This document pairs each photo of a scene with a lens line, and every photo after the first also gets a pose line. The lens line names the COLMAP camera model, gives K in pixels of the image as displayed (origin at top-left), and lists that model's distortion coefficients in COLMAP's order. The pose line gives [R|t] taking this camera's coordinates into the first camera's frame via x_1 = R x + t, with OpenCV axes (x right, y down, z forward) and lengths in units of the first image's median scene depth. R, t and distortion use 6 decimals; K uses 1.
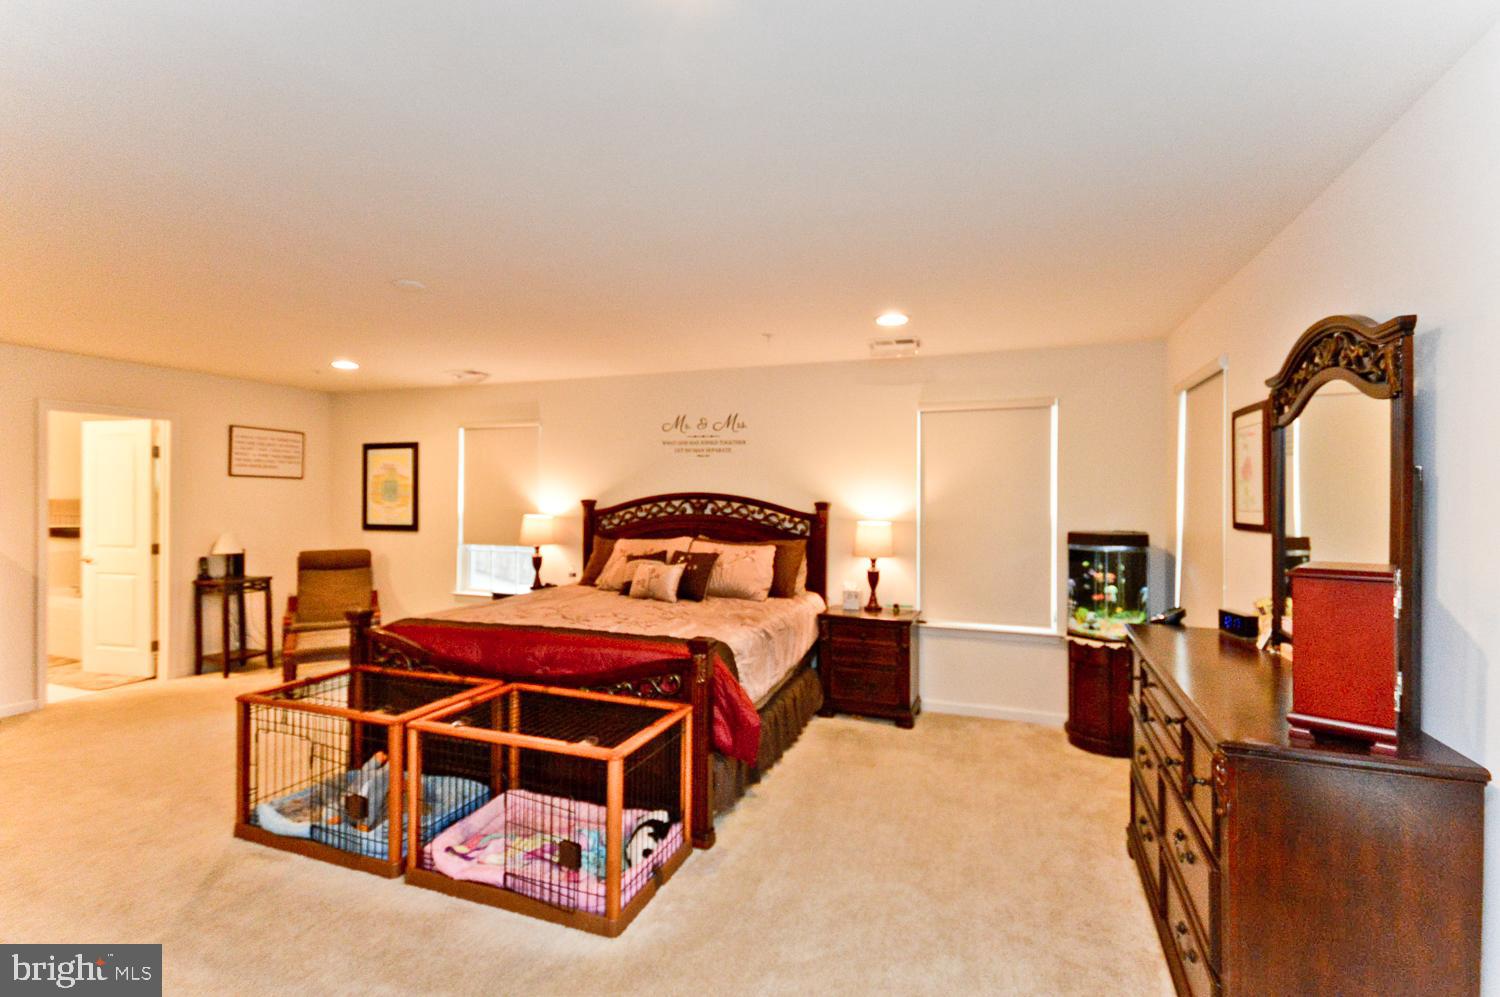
lens RADIAL K [[674.7, 0, 756.7], [0, 674.7, 499.0], [0, 0, 1]] dist [0.022112, -0.008084]
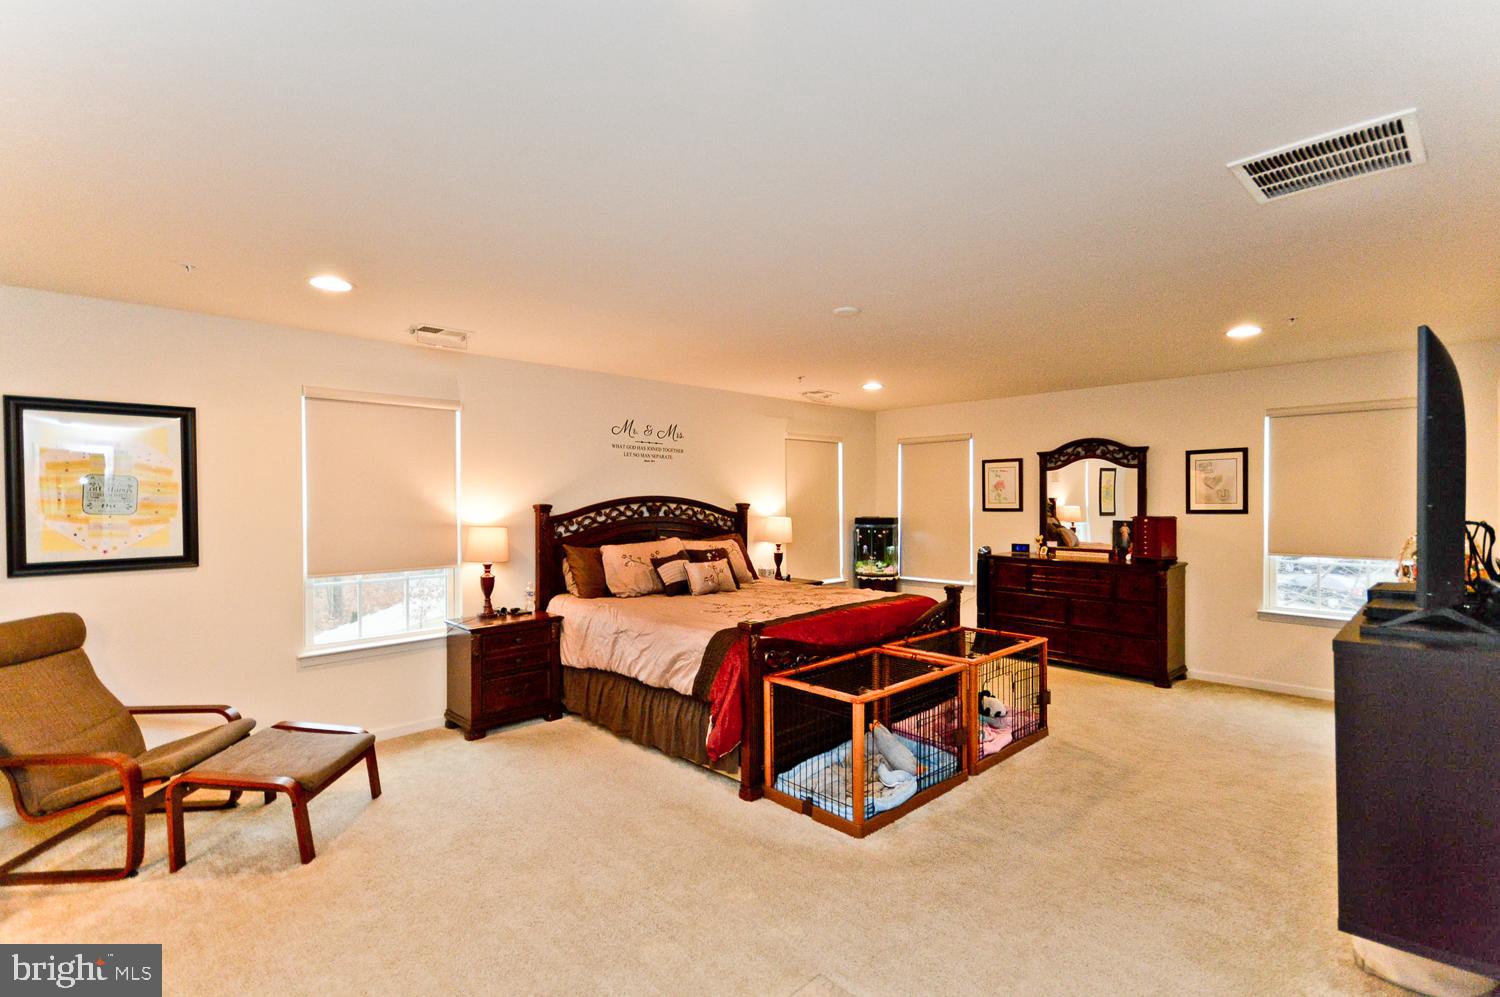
lens RADIAL K [[674.7, 0, 781.2], [0, 674.7, 490.0], [0, 0, 1]] dist [0.022112, -0.008084]
pose [[0.424097, 0.005846, 0.905598, -0.942444], [0.009921, 0.999889, -0.011100, -0.005236], [-0.905562, 0.013692, 0.423992, 0.369960]]
